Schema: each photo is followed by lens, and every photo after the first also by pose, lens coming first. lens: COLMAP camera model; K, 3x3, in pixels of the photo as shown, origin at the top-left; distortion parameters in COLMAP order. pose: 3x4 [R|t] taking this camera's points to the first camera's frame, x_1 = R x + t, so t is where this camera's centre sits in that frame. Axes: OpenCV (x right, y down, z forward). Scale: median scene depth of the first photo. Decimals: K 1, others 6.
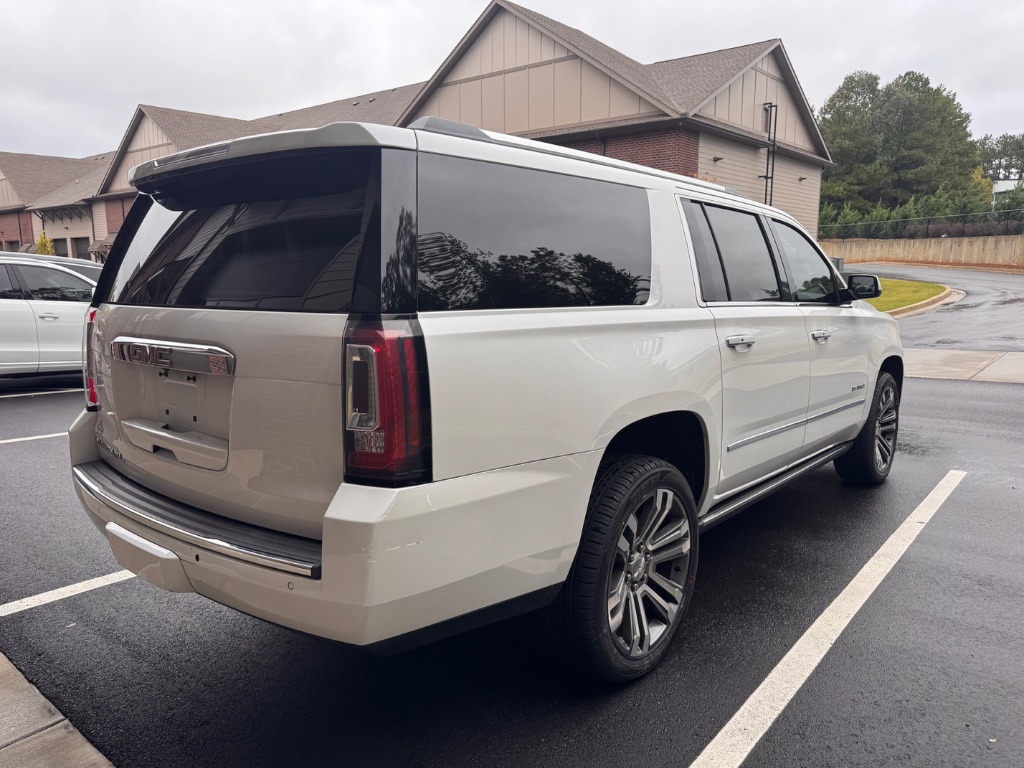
lens RADIAL K [[735.7, 0, 511.0], [0, 735.7, 386.3], [0, 0, 1]] dist [0.016126, -0.007601]
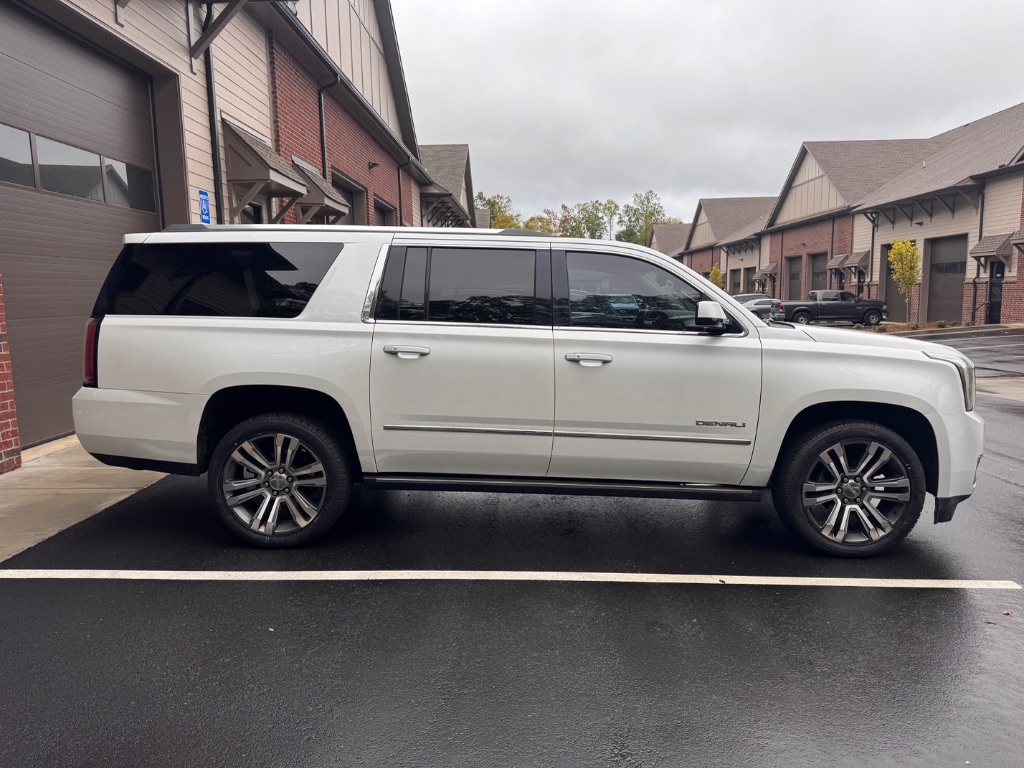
lens RADIAL K [[735.7, 0, 510.8], [0, 735.7, 385.2], [0, 0, 1]] dist [0.016126, -0.007601]
pose [[0.616061, 0.092796, -0.782213, 0.186185], [-0.119837, 0.992519, 0.023363, -0.006672], [0.778529, 0.079345, 0.622572, 0.040879]]
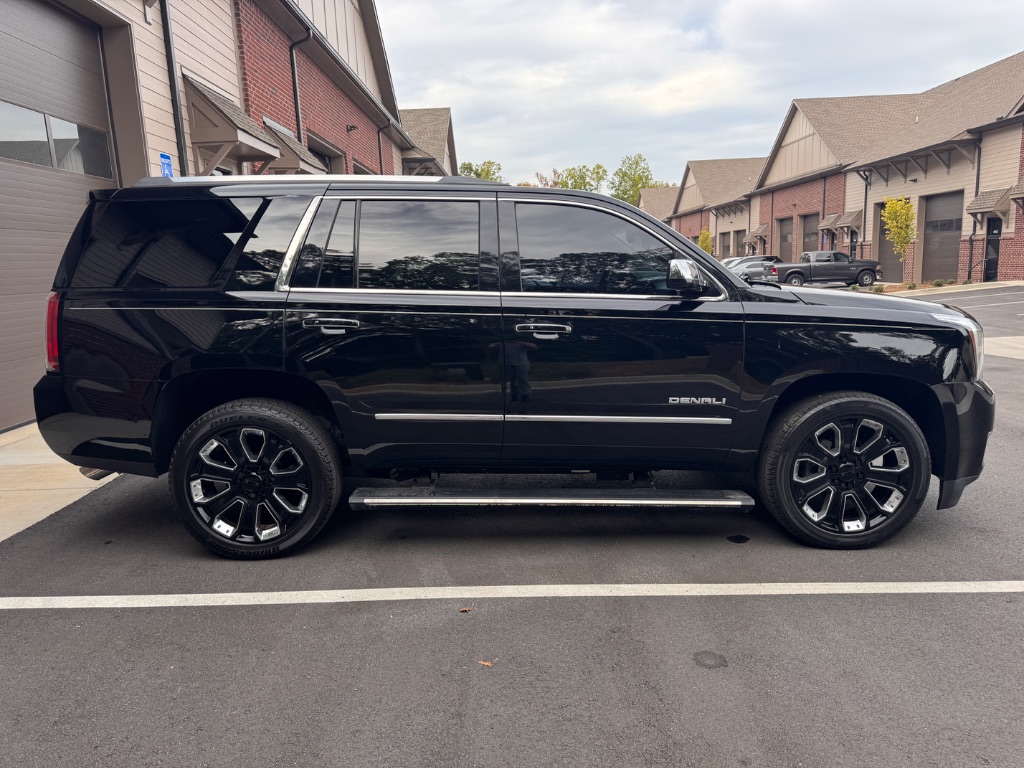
lens RADIAL K [[735.7, 0, 510.8], [0, 735.7, 385.3], [0, 0, 1]] dist [0.016126, -0.007601]
pose [[0.630686, 0.109861, -0.768223, 0.163309], [-0.096425, 0.993351, 0.062894, -0.007363], [0.770025, 0.034409, 0.637086, 0.054650]]
